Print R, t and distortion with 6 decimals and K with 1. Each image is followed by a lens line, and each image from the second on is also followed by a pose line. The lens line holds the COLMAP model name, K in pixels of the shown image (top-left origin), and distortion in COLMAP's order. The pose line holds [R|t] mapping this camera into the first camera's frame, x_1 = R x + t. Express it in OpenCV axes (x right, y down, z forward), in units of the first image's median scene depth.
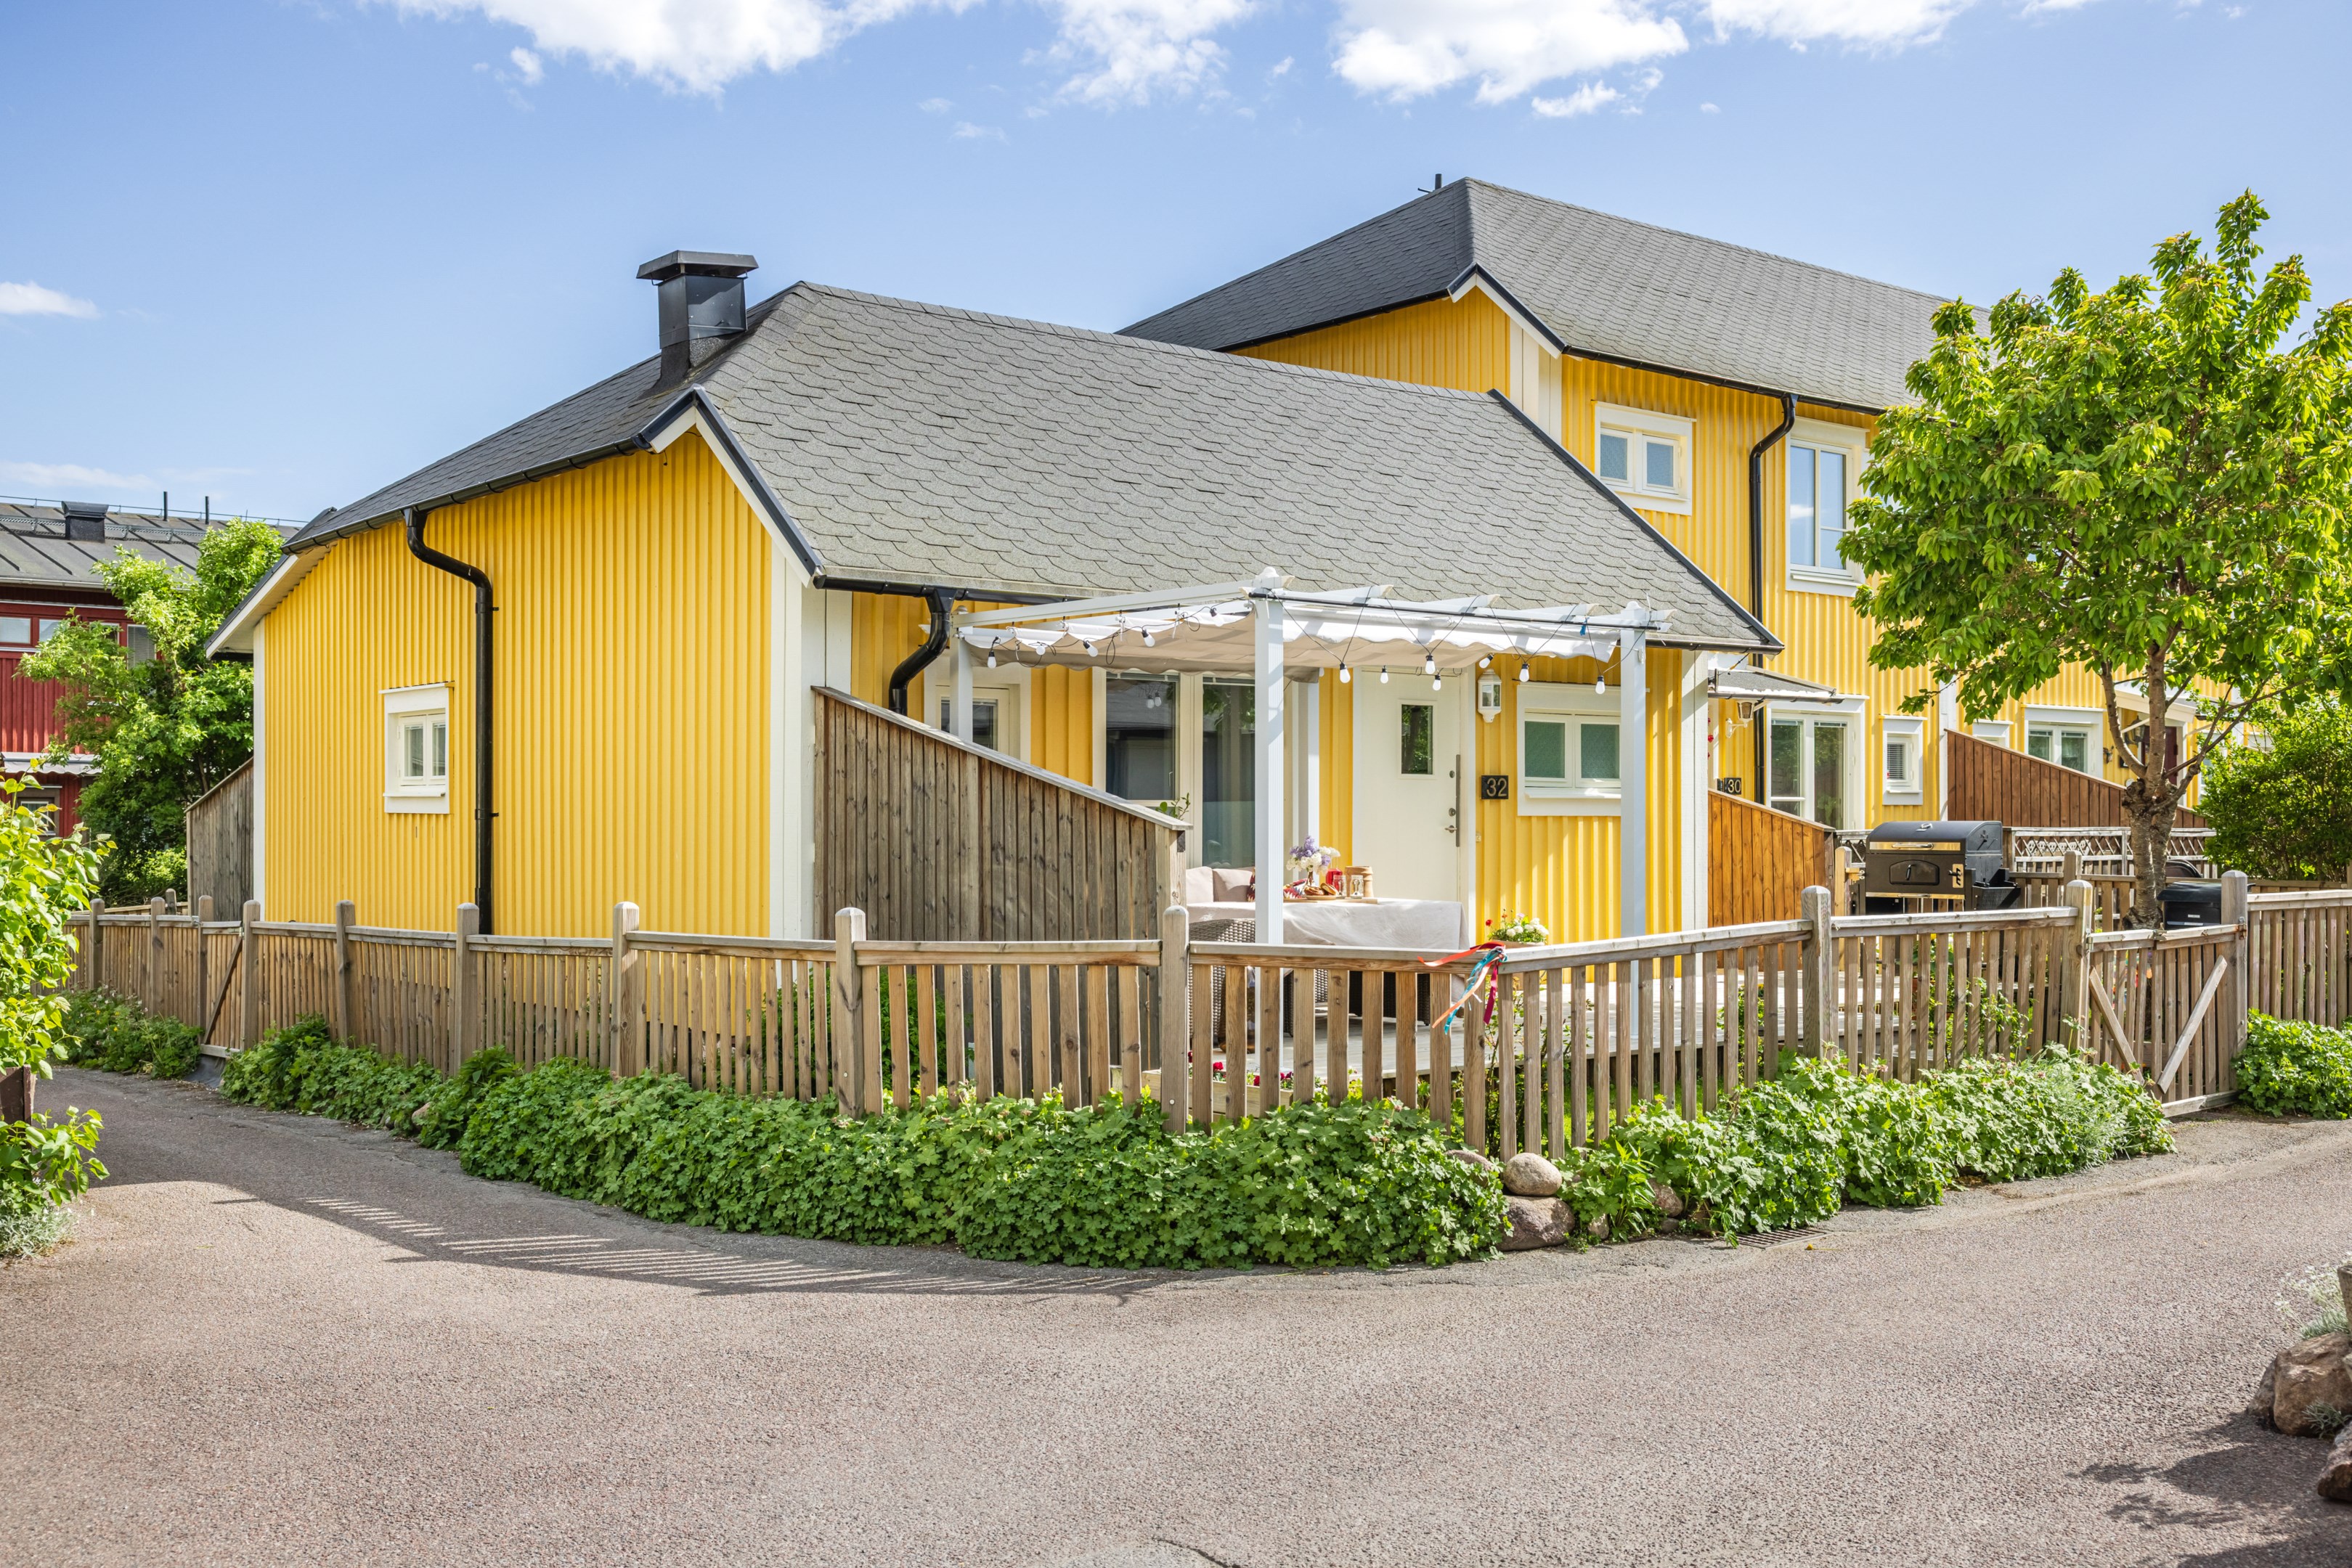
lens RADIAL K [[2248.2, 0, 1174.5], [0, 2248.2, 601.2], [0, 0, 1]] dist [0.051096, -0.003057]
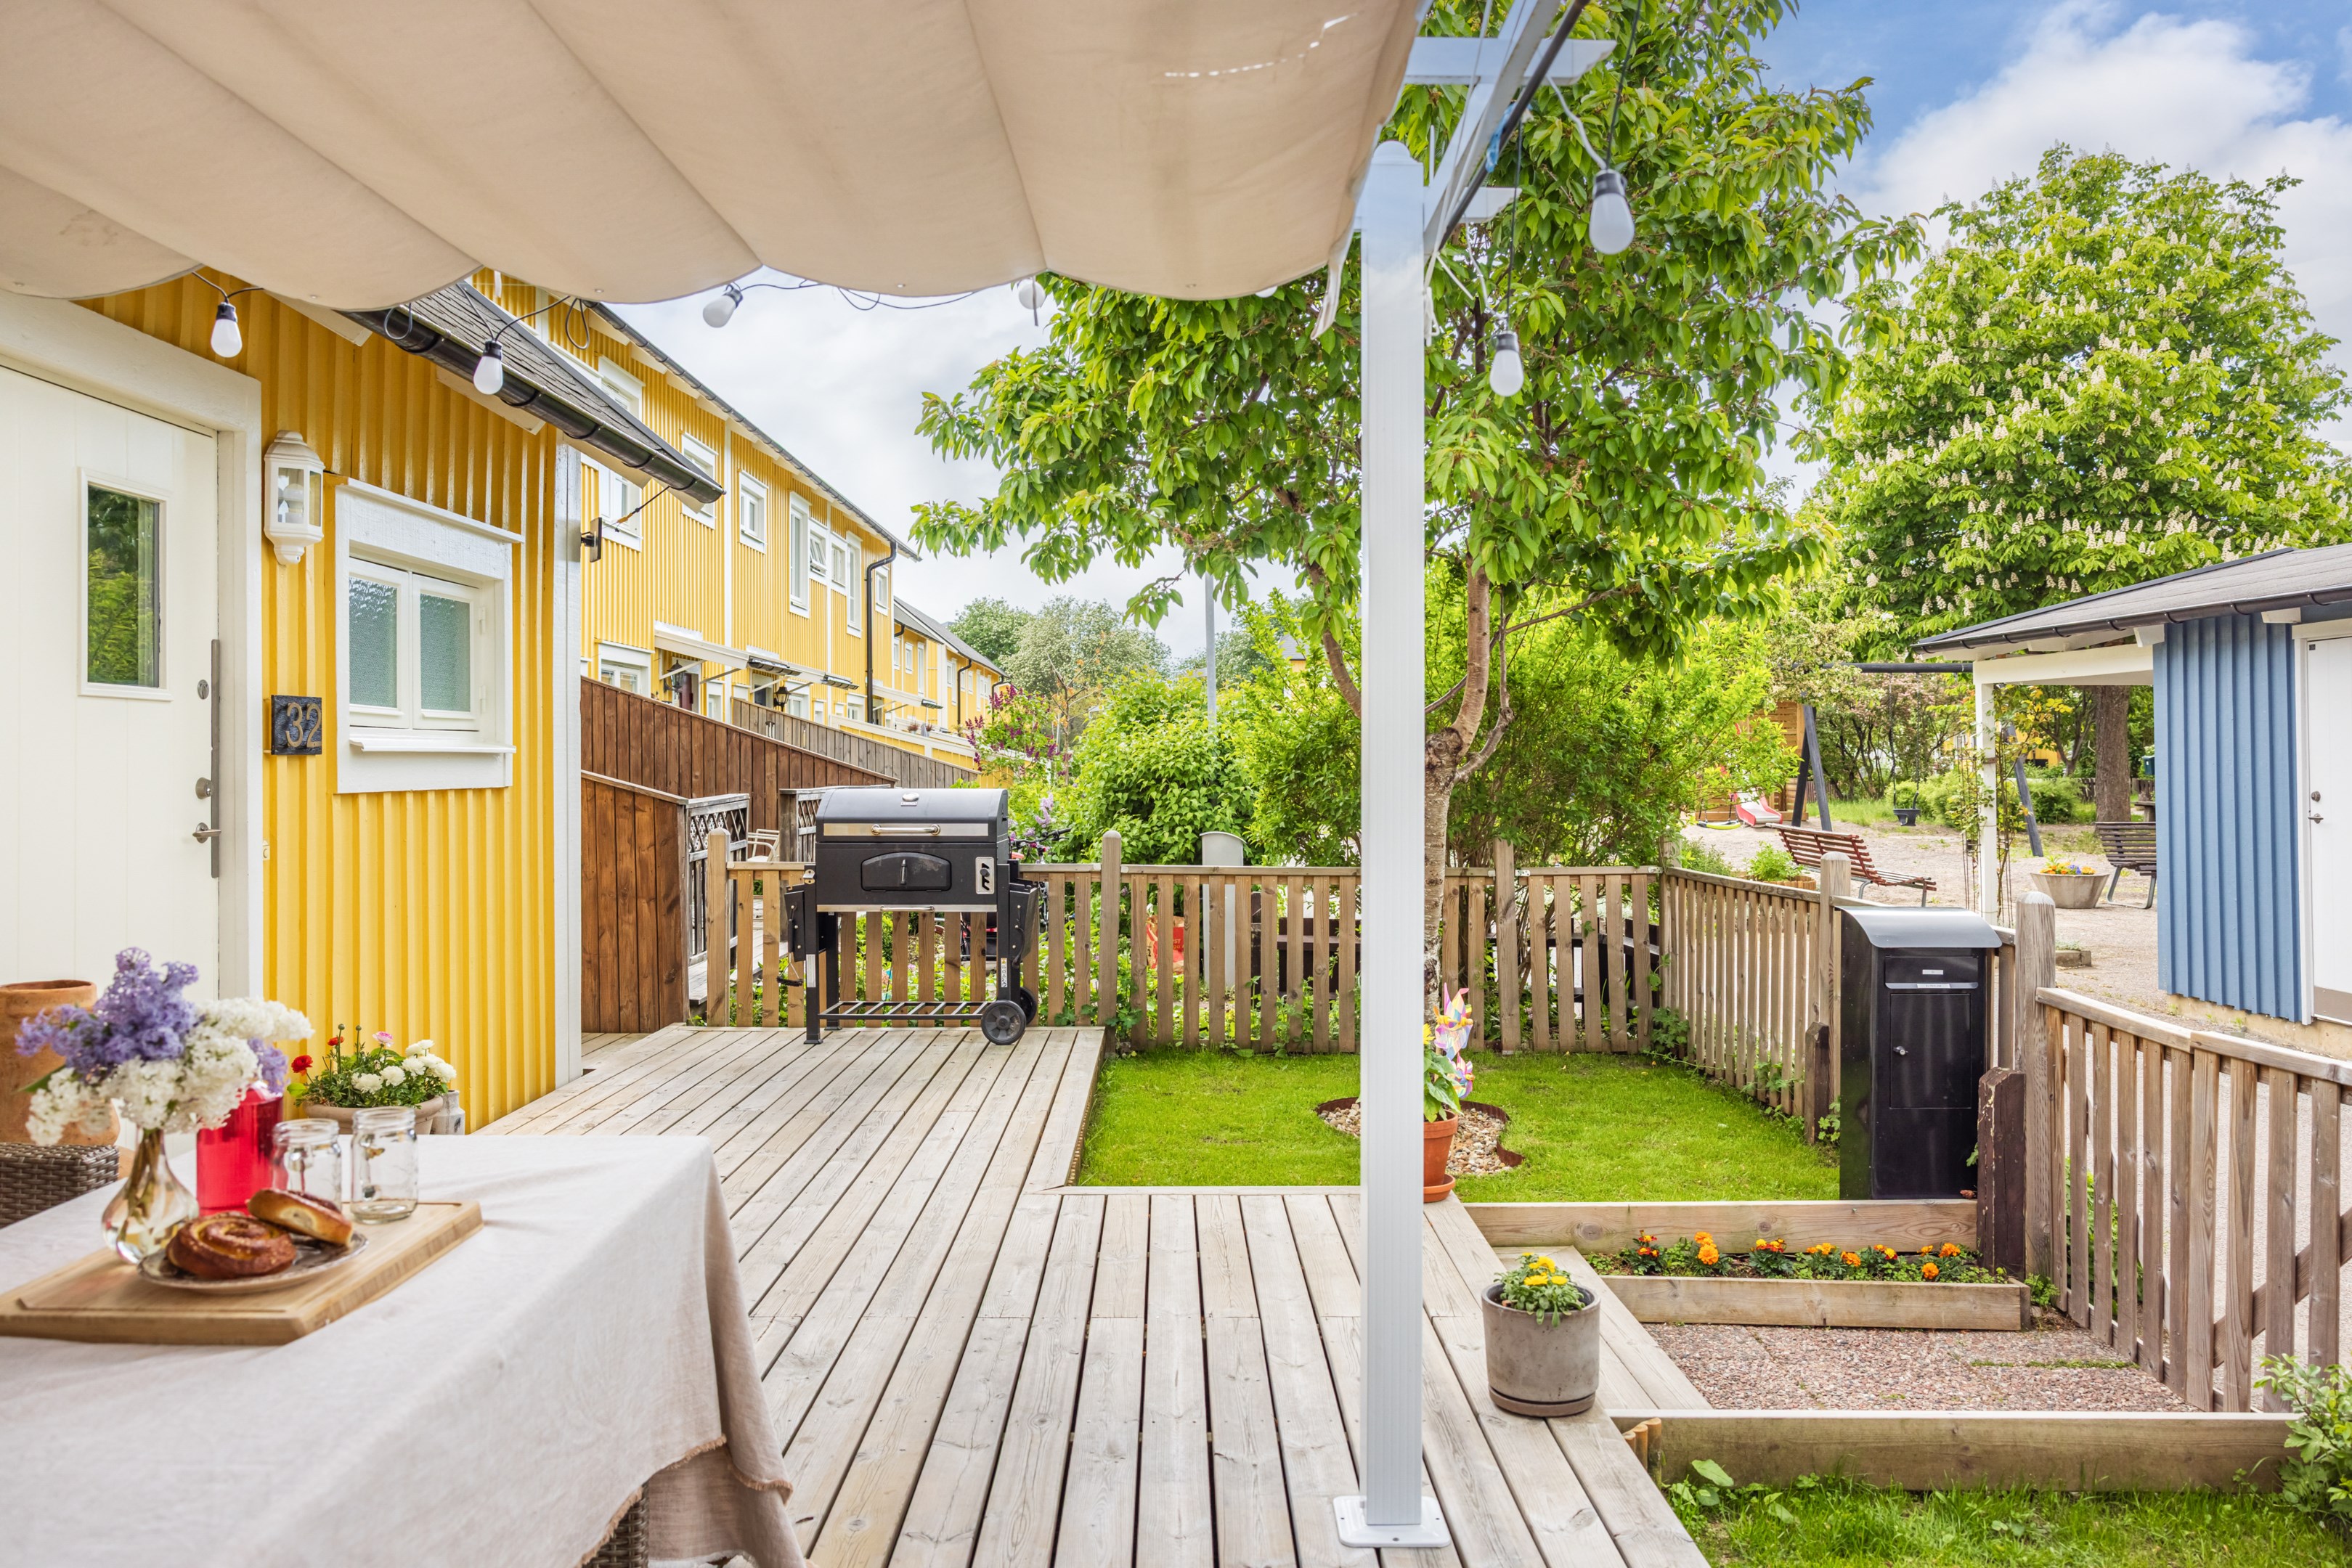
lens RADIAL K [[1732.2, 0, 1176.0], [0, 1732.2, 784.0], [0, 0, 1]] dist [-0.012007, 0.004104]
pose [[0.622018, -0.007622, 0.782966, -0.002416], [-0.078382, 0.994324, 0.071950, 0.057568], [-0.779070, -0.106125, 0.617889, 0.672888]]
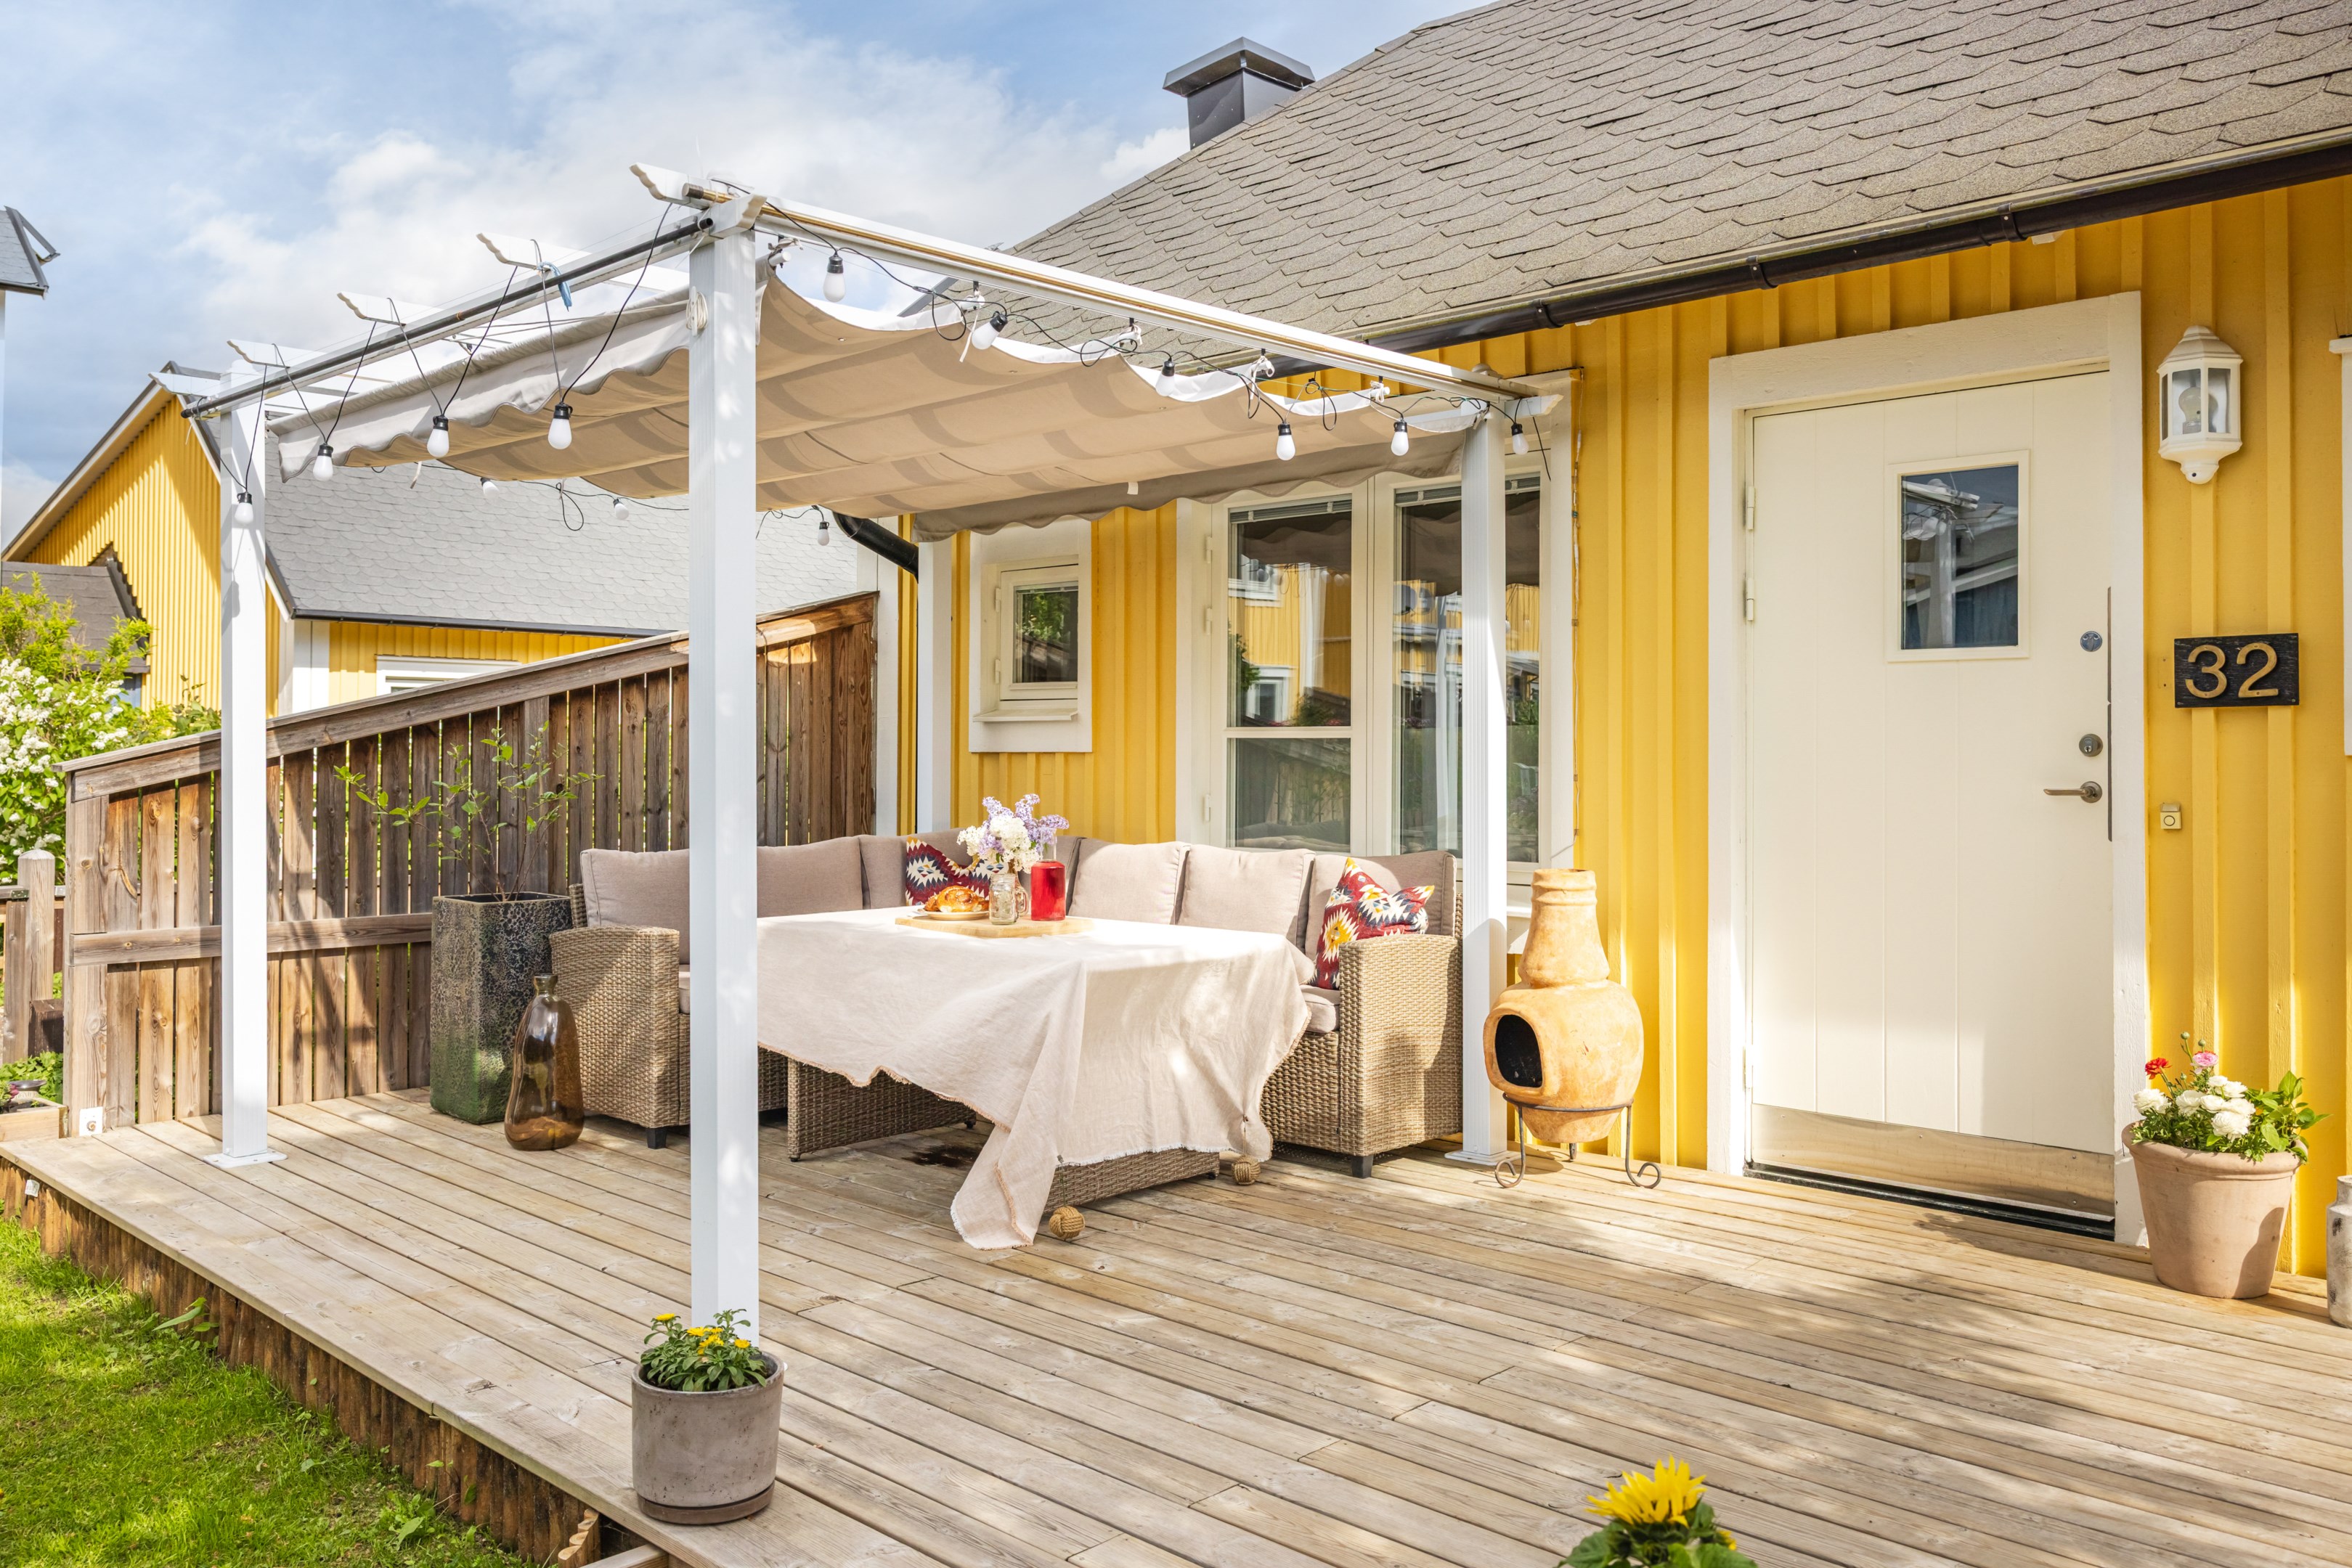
lens RADIAL K [[1833.5, 0, 1173.2], [0, 1833.5, 742.6], [0, 0, 1]] dist [-0.012790, -0.003604]
pose [[0.125049, -0.008344, -0.992115, 0.385711], [0.100090, 0.994969, 0.004248, 0.075152], [0.987089, -0.099832, 0.125255, 0.795255]]
